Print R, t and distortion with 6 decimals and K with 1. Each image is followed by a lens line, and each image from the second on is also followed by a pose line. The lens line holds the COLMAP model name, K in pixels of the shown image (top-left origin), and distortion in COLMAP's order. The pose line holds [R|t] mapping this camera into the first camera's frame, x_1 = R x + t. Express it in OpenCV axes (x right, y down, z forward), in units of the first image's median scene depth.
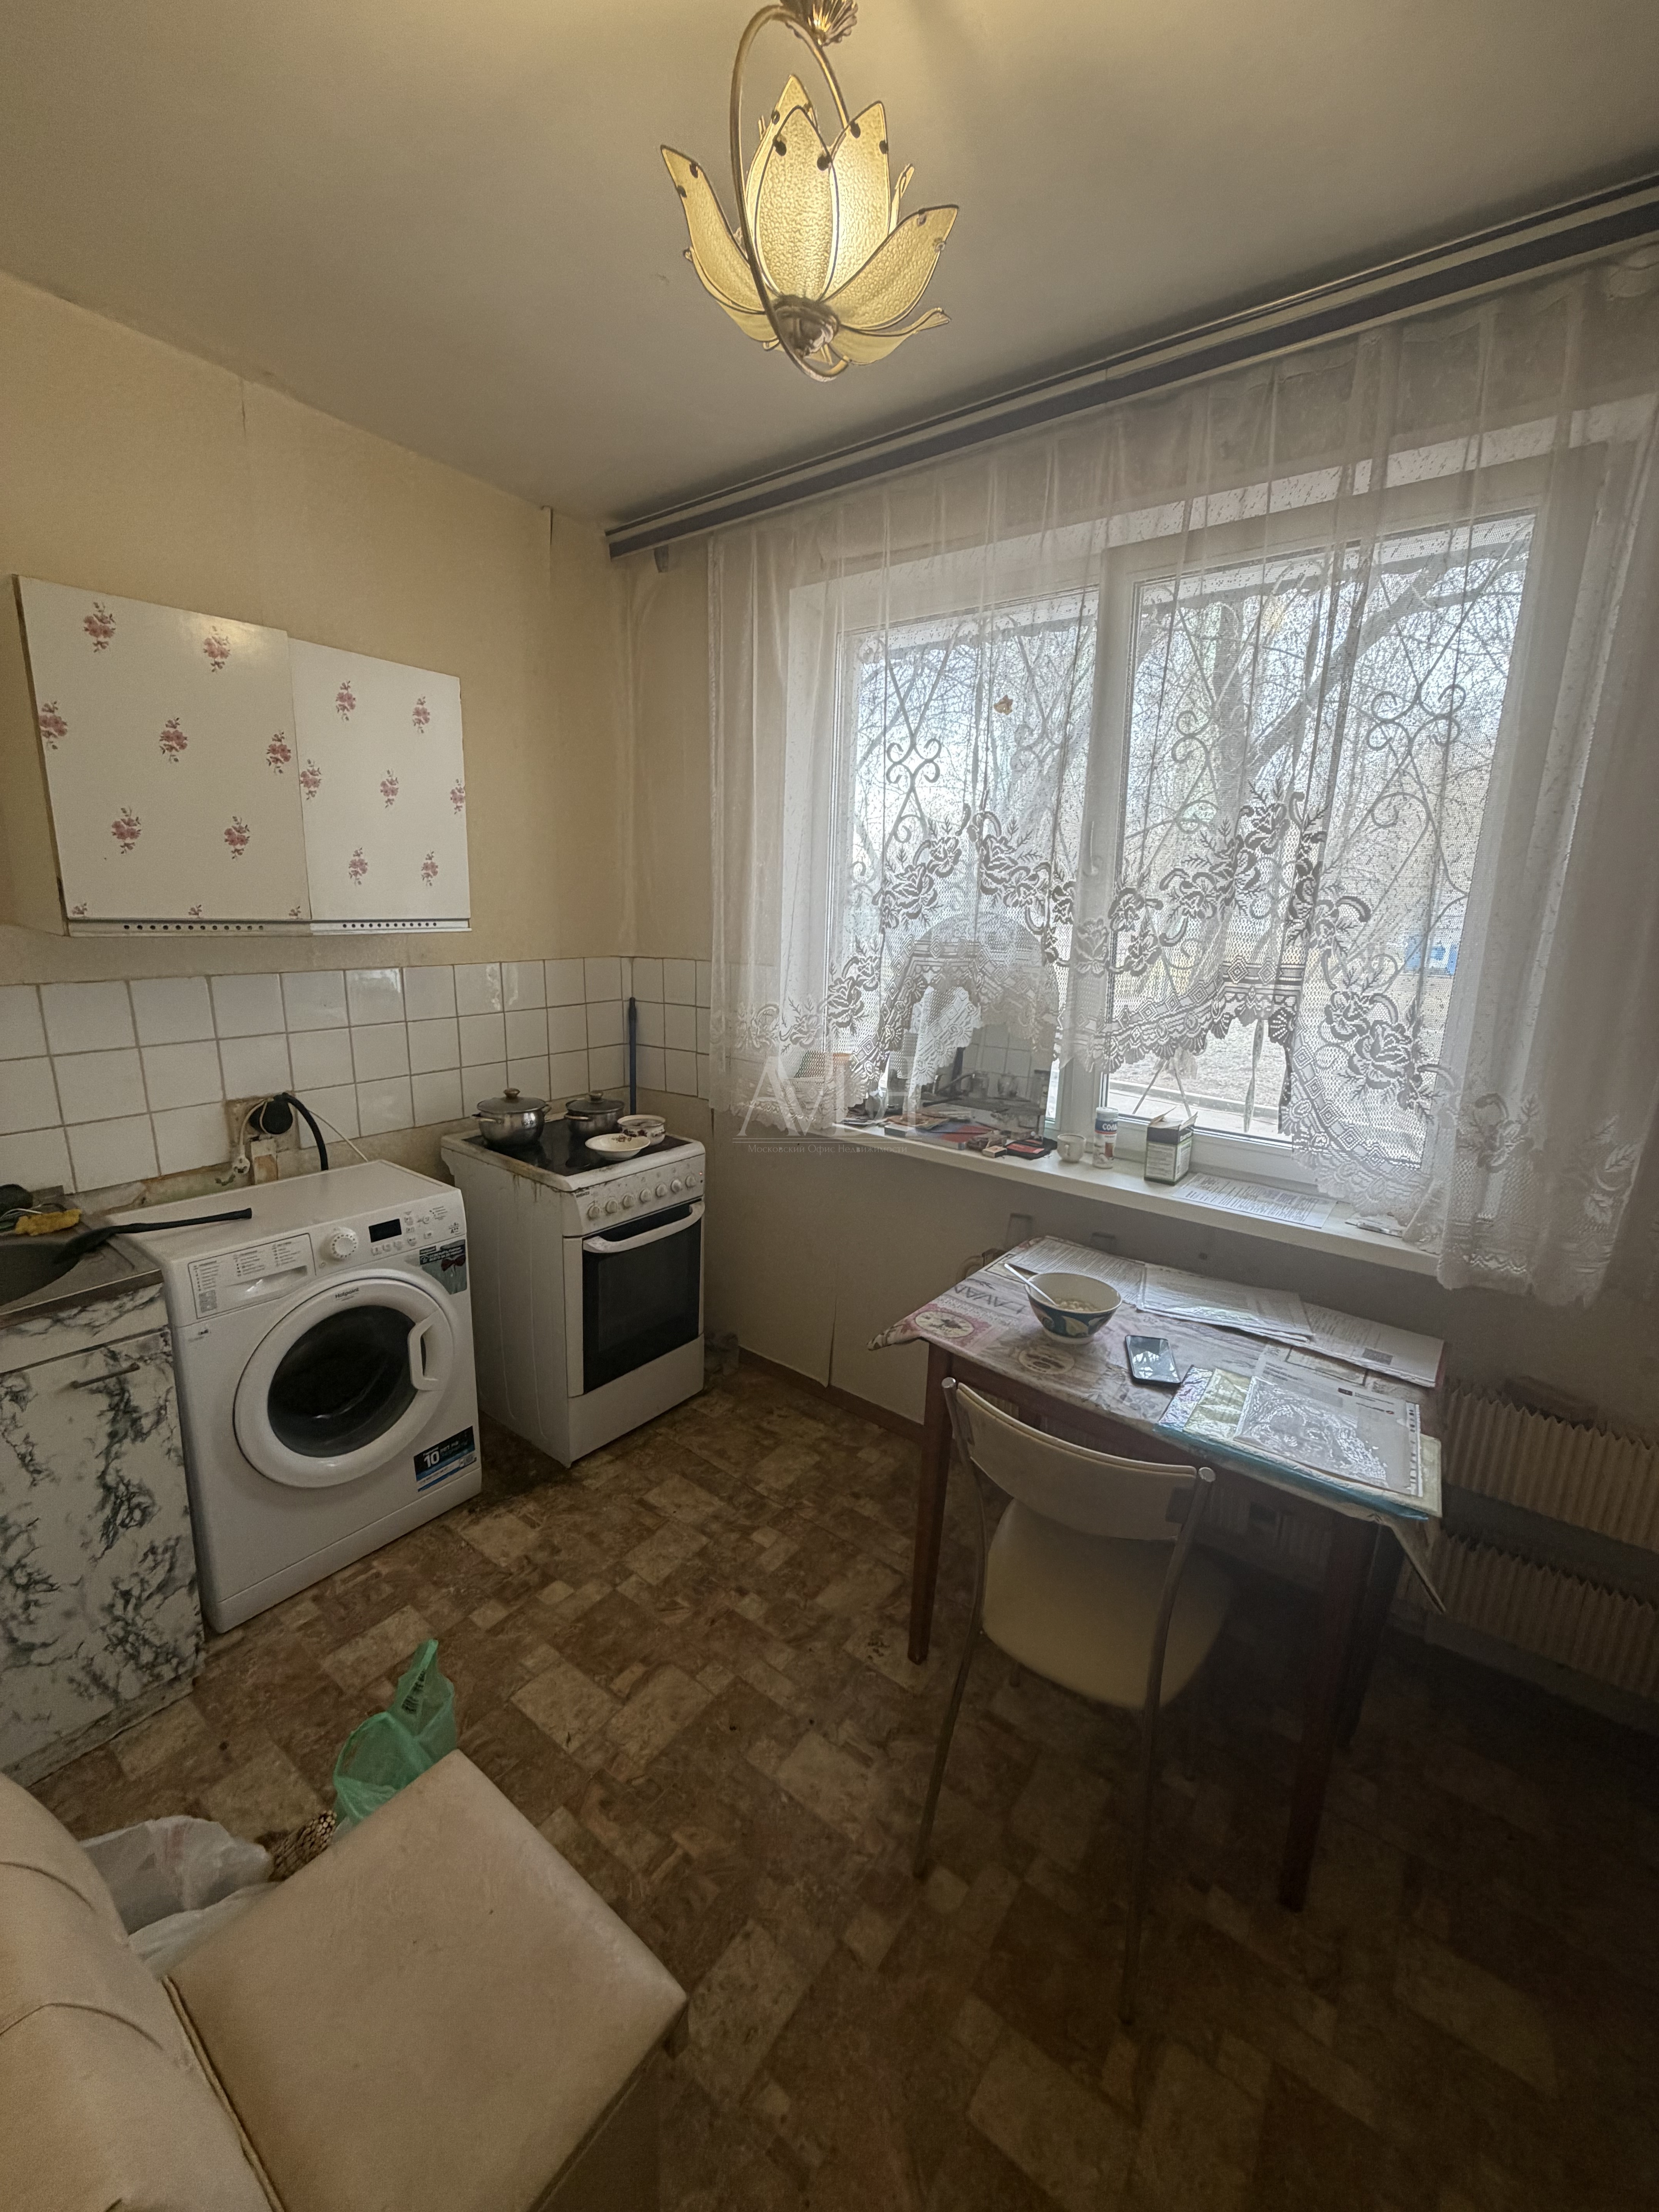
lens RADIAL K [[877.4, 0, 831.3], [0, 877.4, 1095.4], [0, 0, 1]] dist [-0.000550, 0.000093]
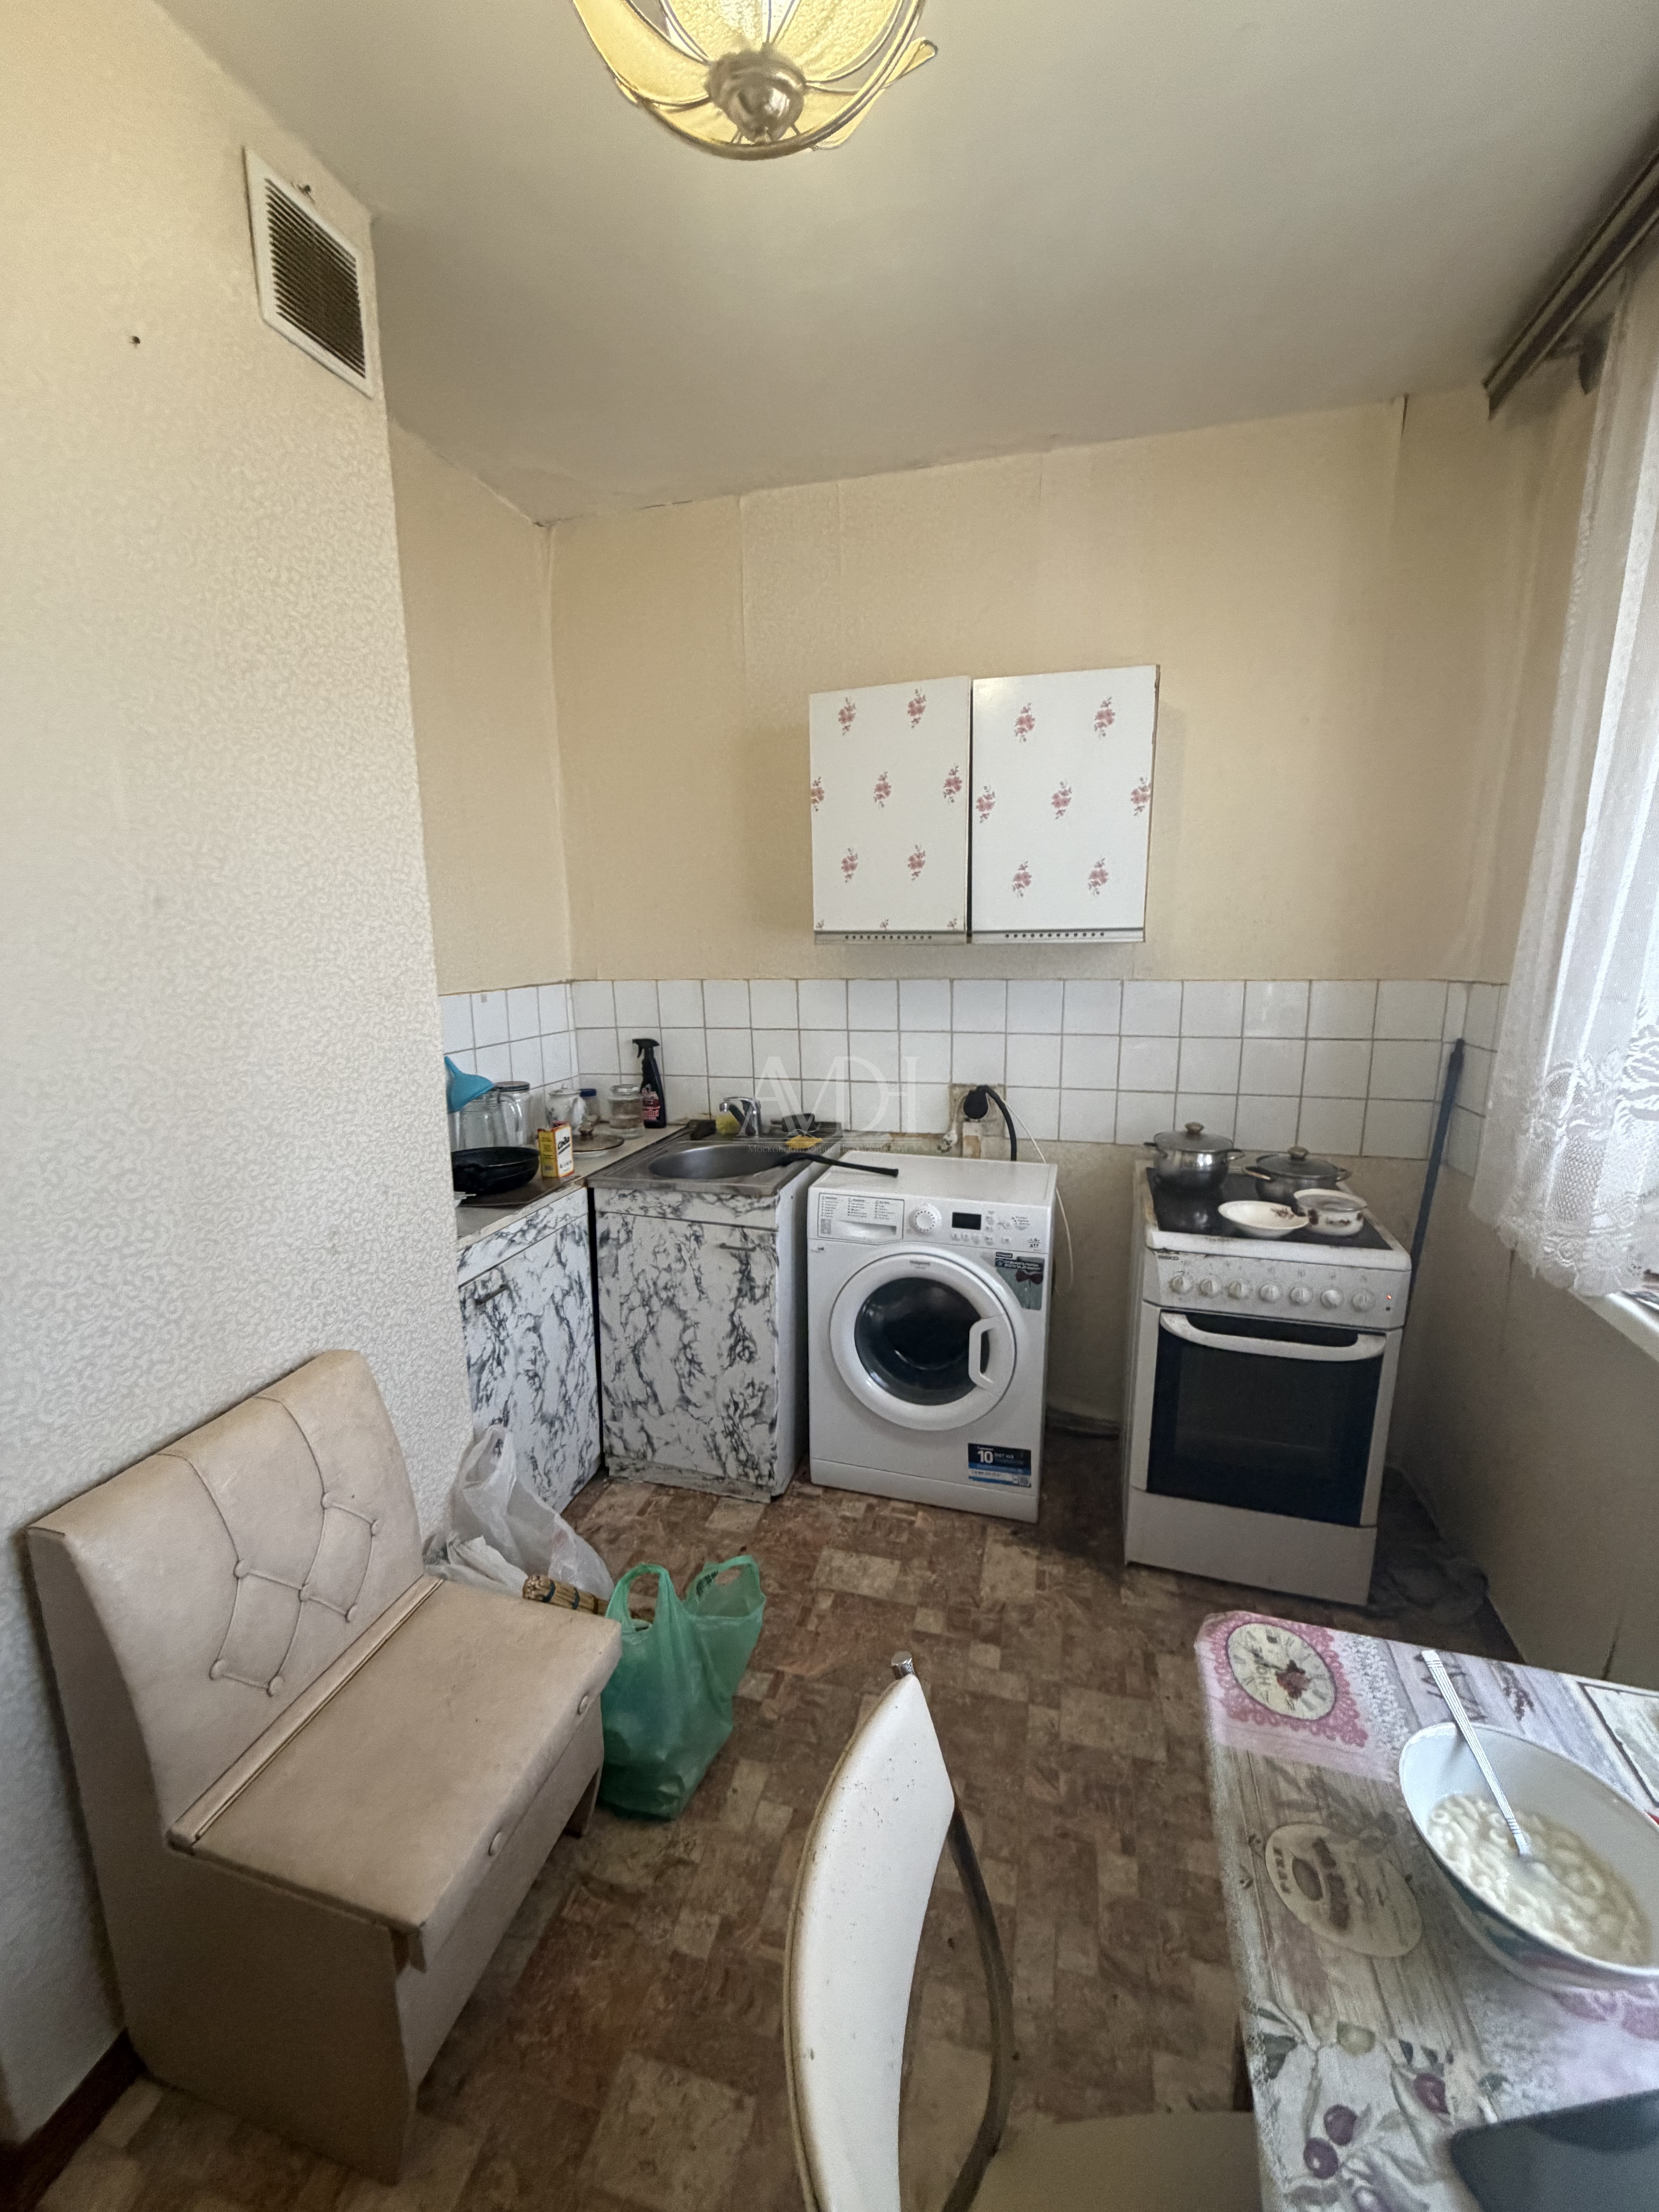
lens RADIAL K [[877.4, 0, 833.6], [0, 877.4, 1095.8], [0, 0, 1]] dist [-0.000550, 0.000093]
pose [[0.362097, 0.151800, -0.919697, 0.388907], [-0.180803, 0.979350, 0.090461, -0.061896], [0.914437, 0.133529, 0.382066, 0.430347]]
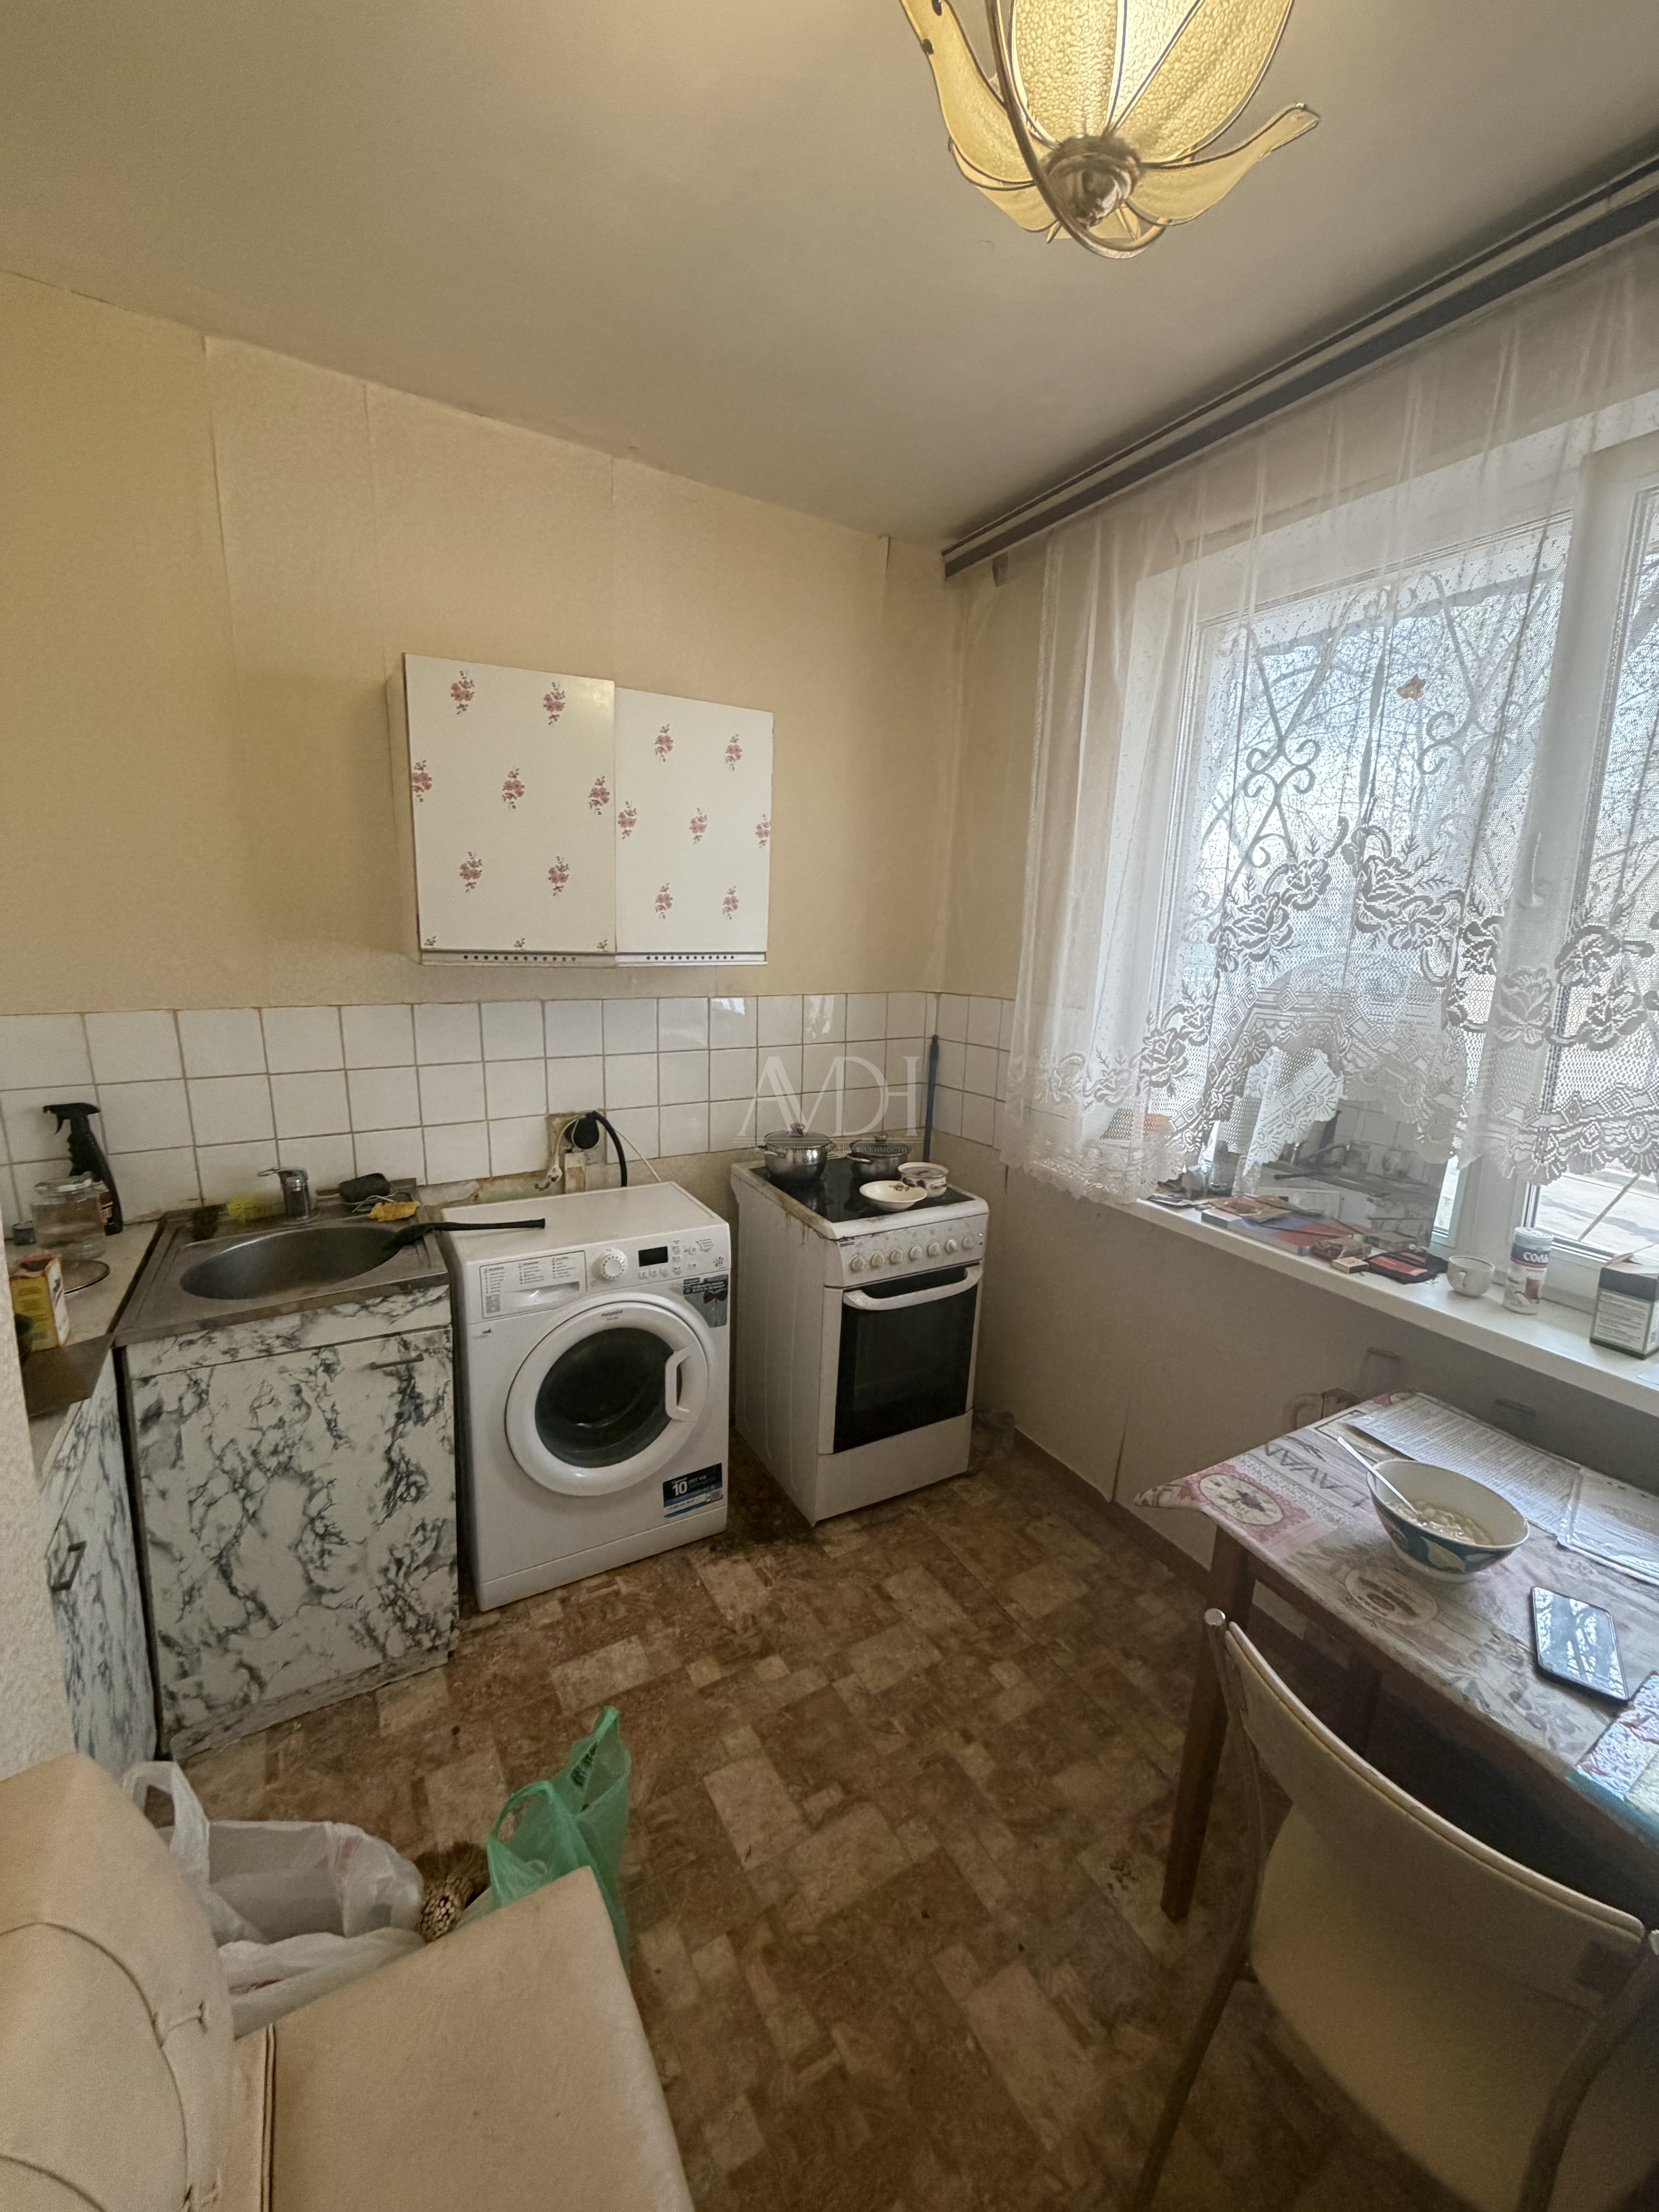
lens RADIAL K [[877.4, 0, 831.5], [0, 877.4, 1095.1], [0, 0, 1]] dist [-0.000550, 0.000093]
pose [[0.922453, 0.077841, -0.378181, 0.052517], [-0.089761, 0.995865, -0.013966, -0.036913], [0.375530, 0.046829, 0.925626, 0.128219]]
